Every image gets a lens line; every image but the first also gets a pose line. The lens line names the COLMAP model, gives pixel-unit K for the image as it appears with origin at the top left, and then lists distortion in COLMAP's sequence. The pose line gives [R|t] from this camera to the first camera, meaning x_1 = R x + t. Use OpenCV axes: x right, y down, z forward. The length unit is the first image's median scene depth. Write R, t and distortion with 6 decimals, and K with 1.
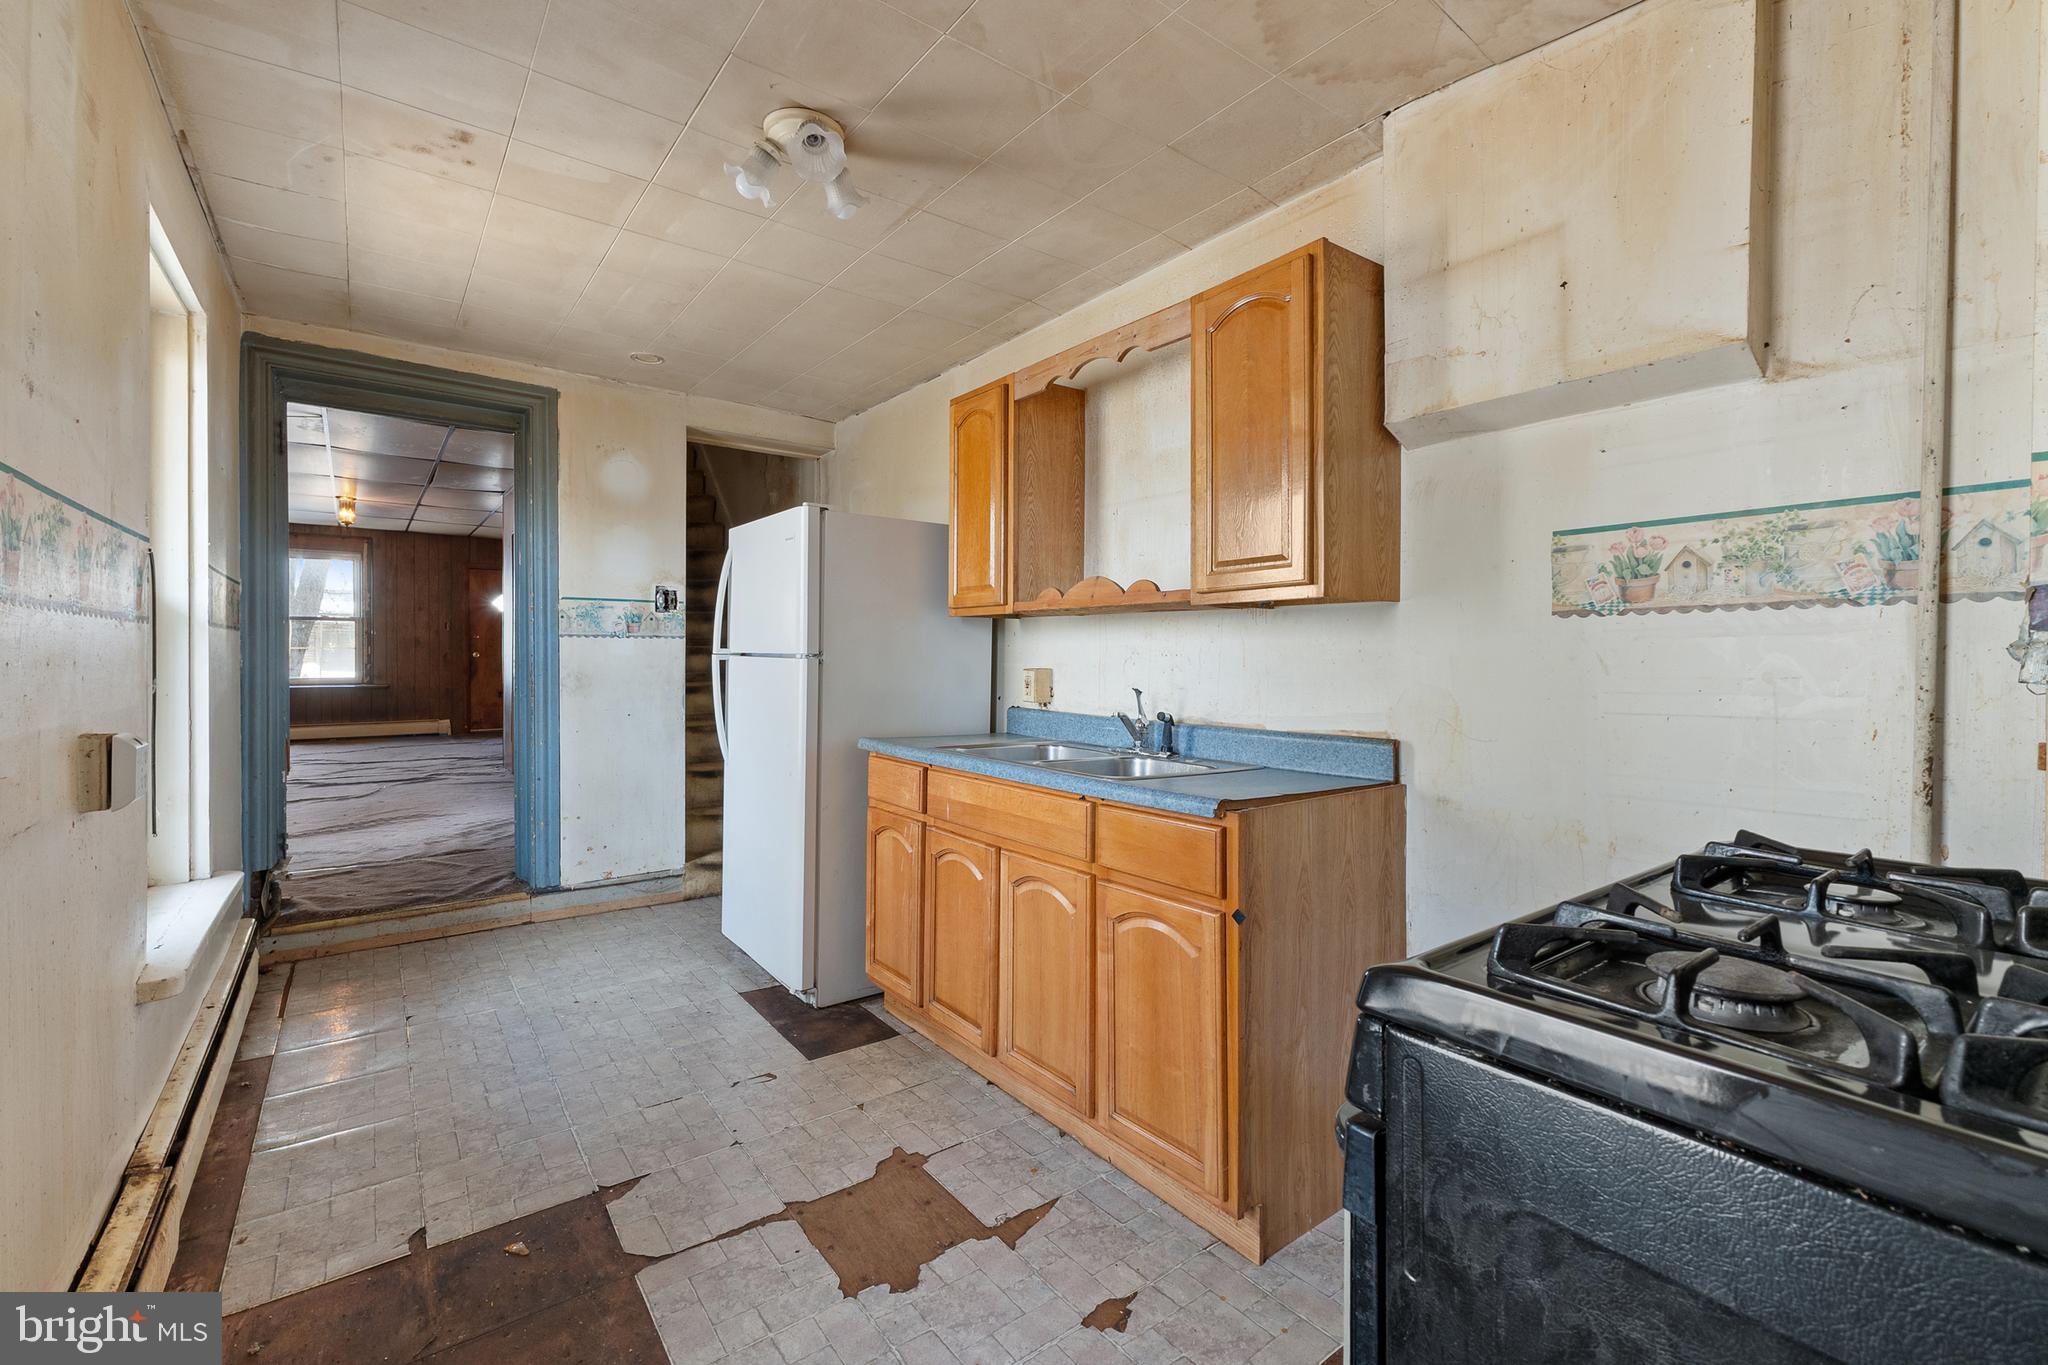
lens RADIAL K [[857.6, 0, 1024.0], [0, 857.6, 663.4], [0, 0, 1]] dist [0.007646, -0.000011]
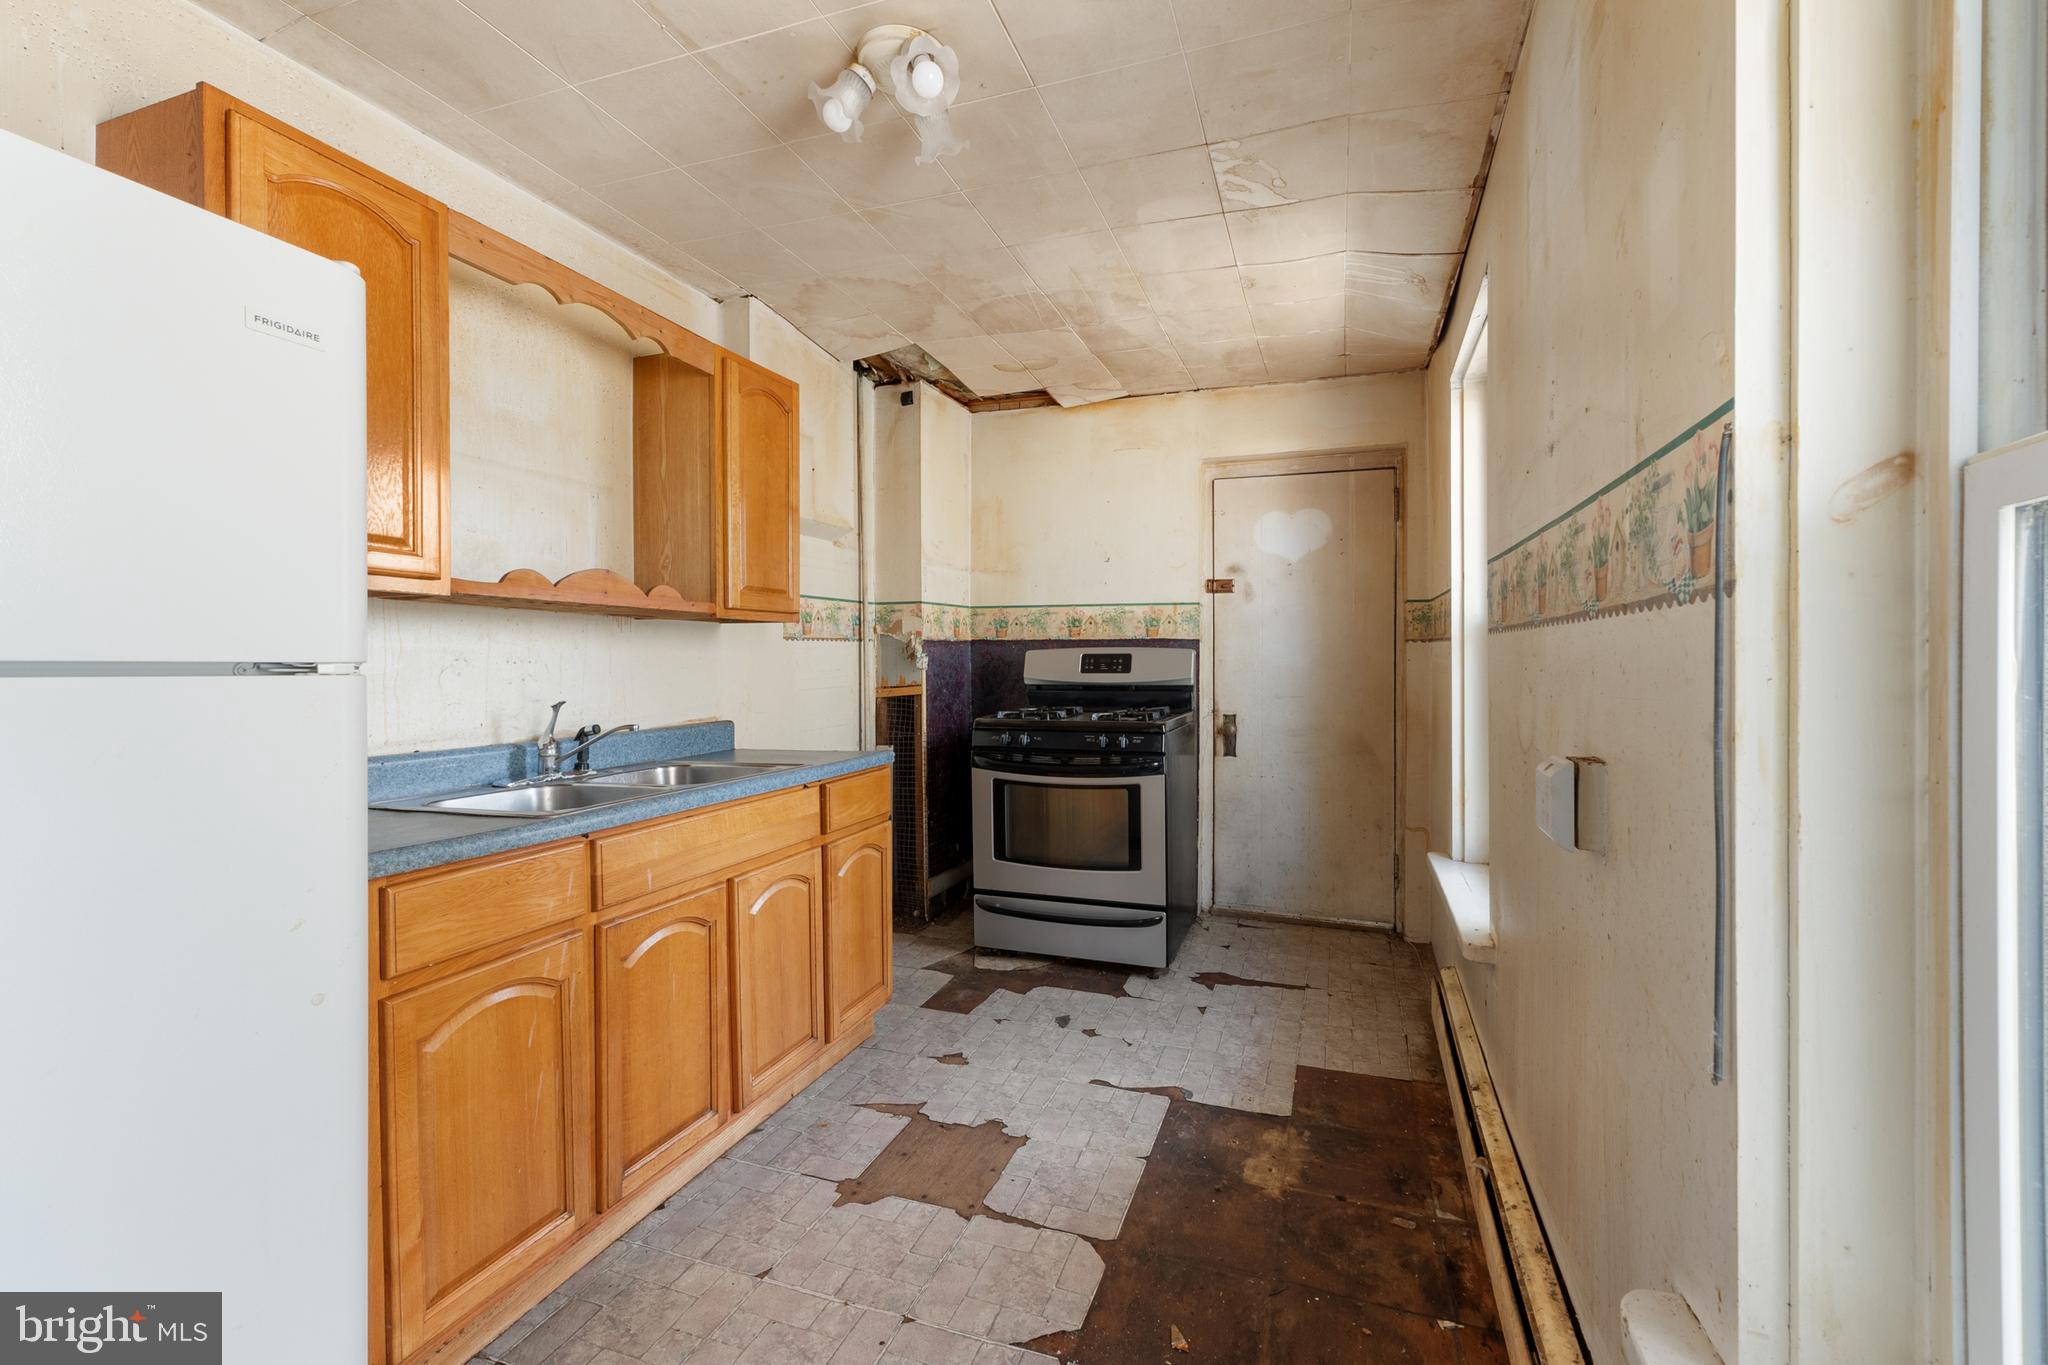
lens RADIAL K [[895.1, 0, 1024.0], [0, 895.1, 682.5], [0, 0, 1]] dist [0.000970, 0.000136]
pose [[-0.546231, -0.020818, 0.837376, -1.212168], [0.011375, 0.999415, 0.032266, -0.018549], [-0.837557, 0.027150, -0.545675, 1.562175]]
